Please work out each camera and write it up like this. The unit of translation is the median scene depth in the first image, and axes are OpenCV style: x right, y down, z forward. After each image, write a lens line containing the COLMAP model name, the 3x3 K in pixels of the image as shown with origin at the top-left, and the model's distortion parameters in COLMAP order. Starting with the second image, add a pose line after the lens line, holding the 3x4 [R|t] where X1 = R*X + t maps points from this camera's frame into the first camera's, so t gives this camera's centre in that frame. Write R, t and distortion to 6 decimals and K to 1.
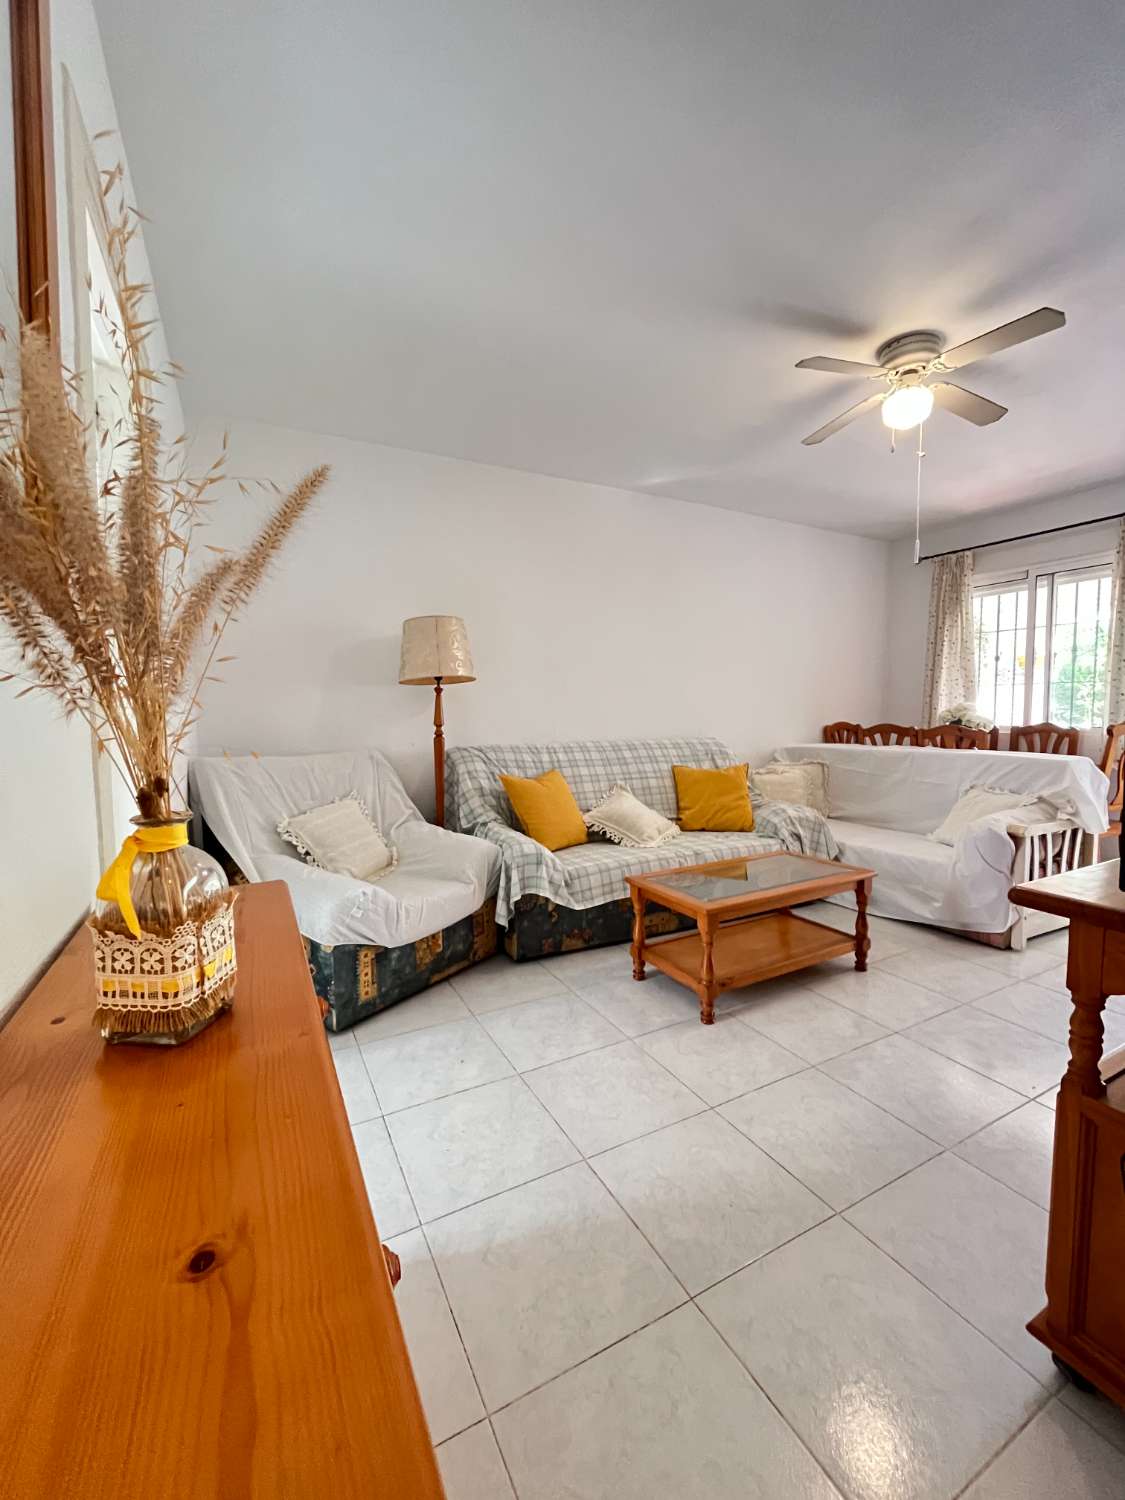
lens RADIAL K [[608.7, 0, 566.4], [0, 608.7, 747.9], [0, 0, 1]] dist [-0.003006, -0.001072]
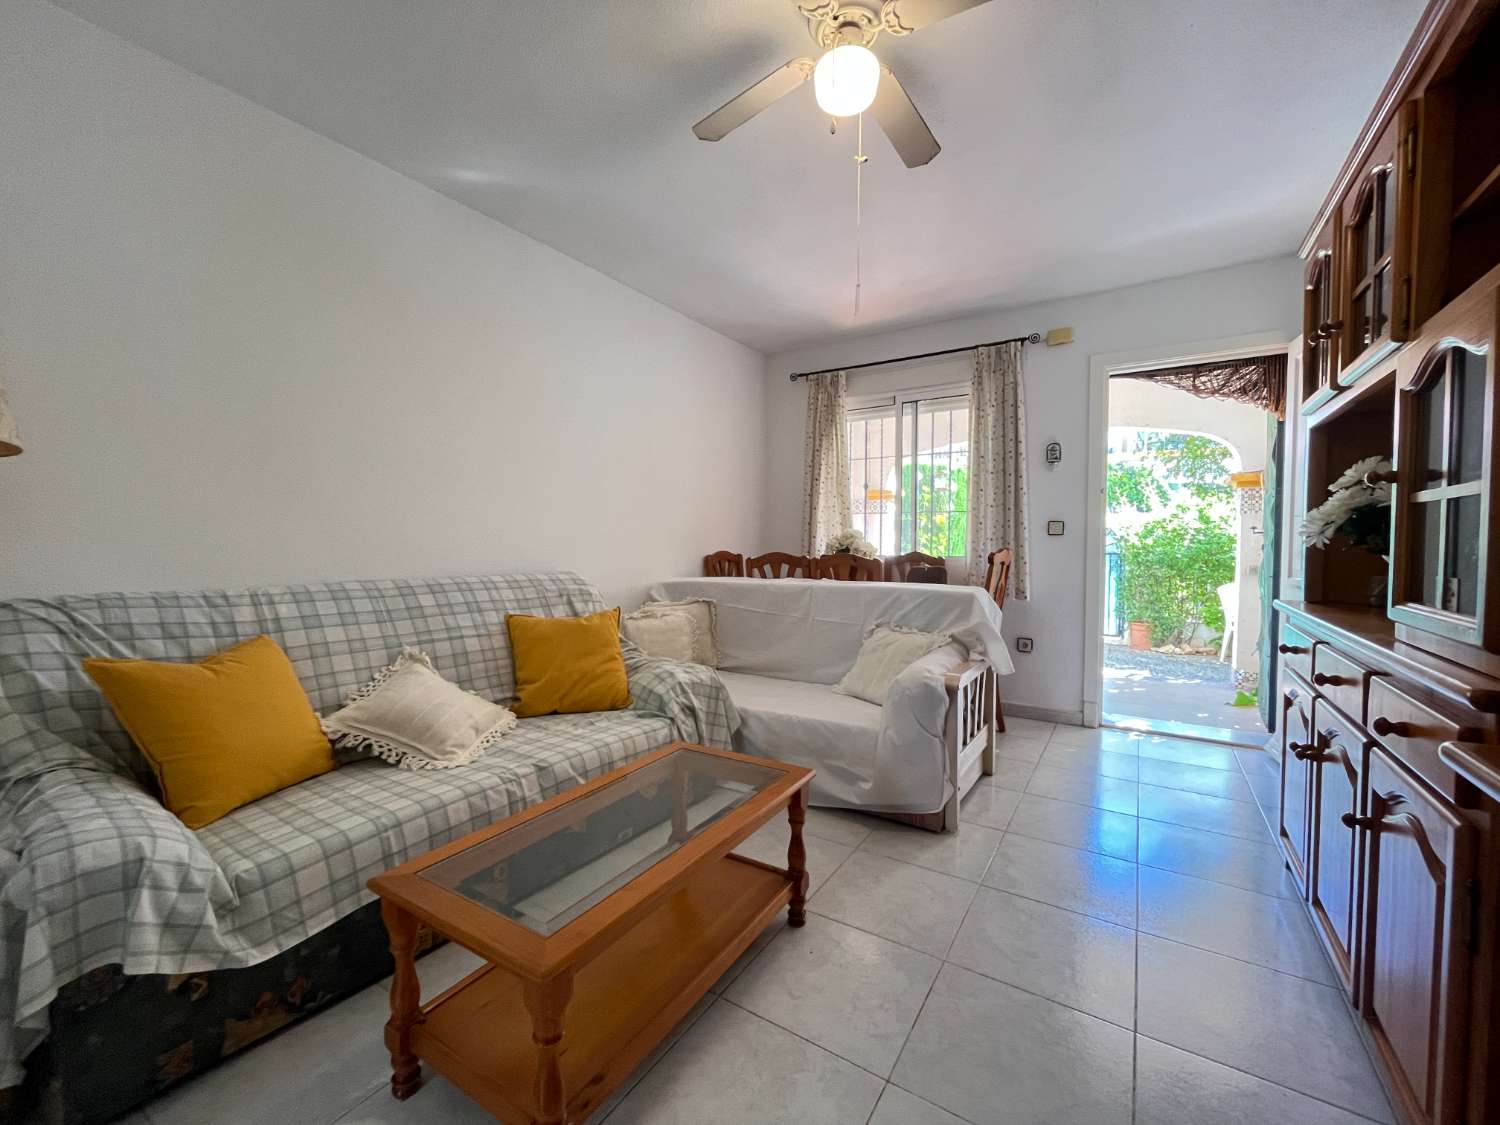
lens RADIAL K [[608.7, 0, 747.8], [0, 608.7, 561.6], [0, 0, 1]] dist [-0.003006, -0.001072]
pose [[0.873067, -0.005446, 0.487571, 0.088680], [0.021120, 0.999422, -0.026655, -0.006072], [-0.487143, 0.033570, 0.872677, 0.324422]]
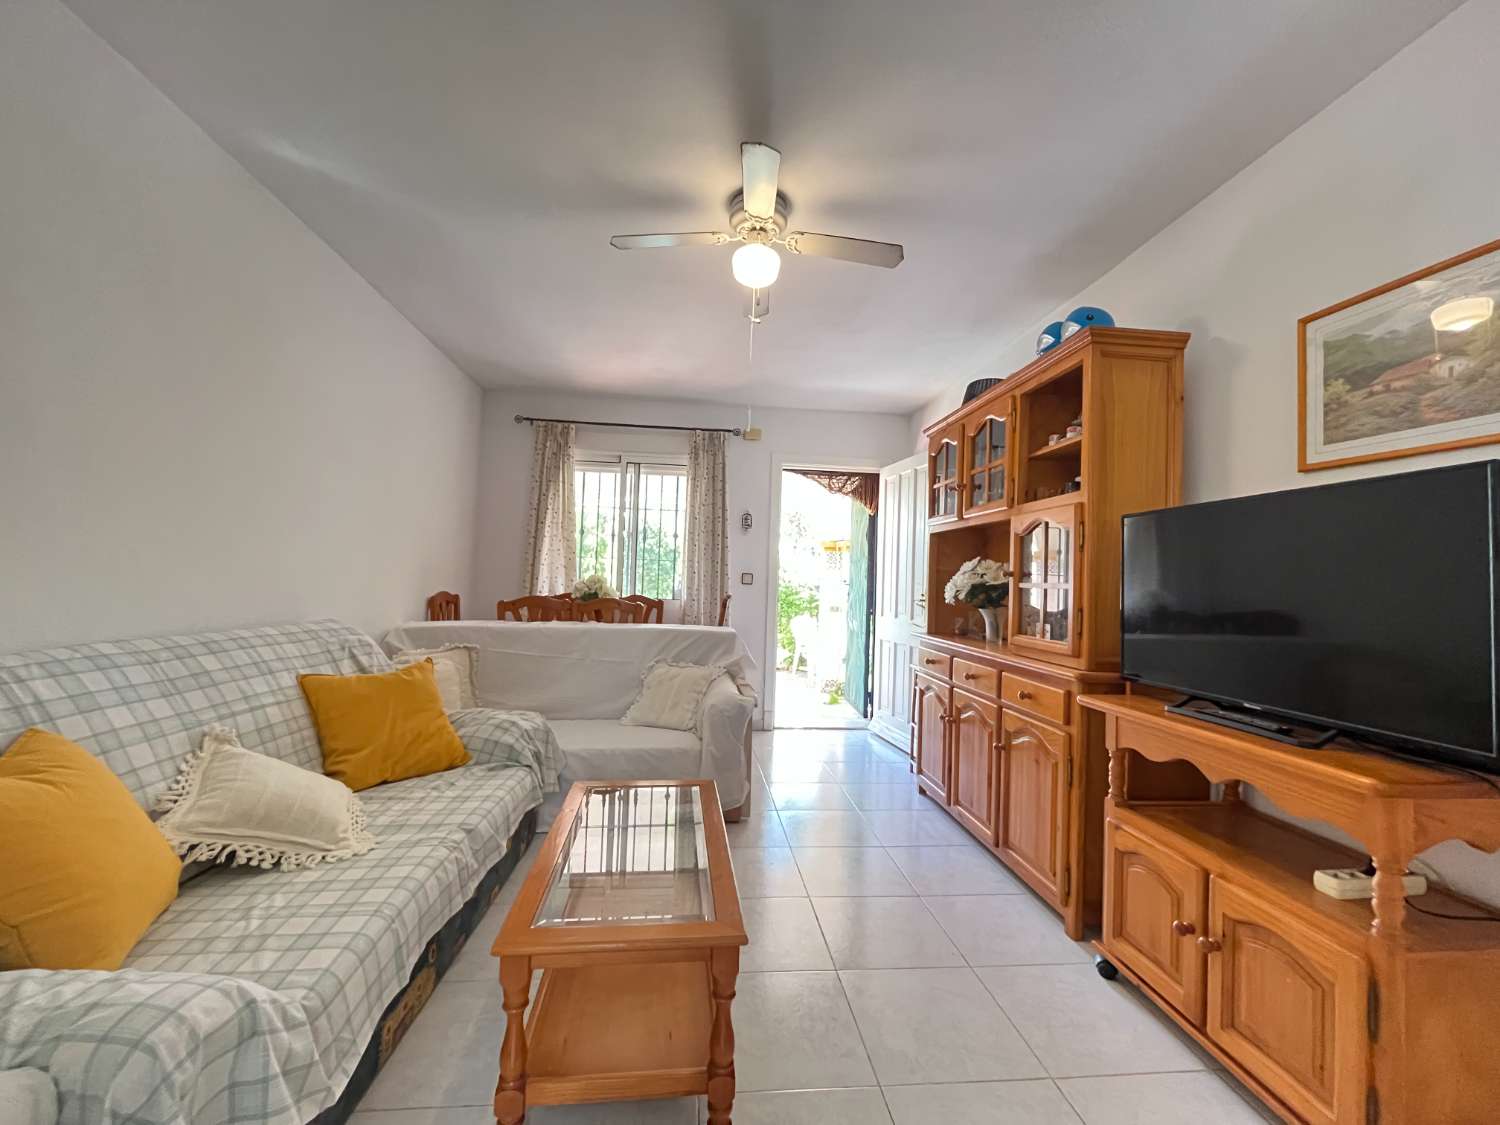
lens RADIAL K [[608.7, 0, 747.8], [0, 608.7, 561.6], [0, 0, 1]] dist [-0.003006, -0.001072]
pose [[0.382272, 0.050581, 0.922664, -0.190275], [0.022785, 0.997681, -0.064133, -0.030478], [-0.923769, 0.045540, 0.380233, 0.454437]]
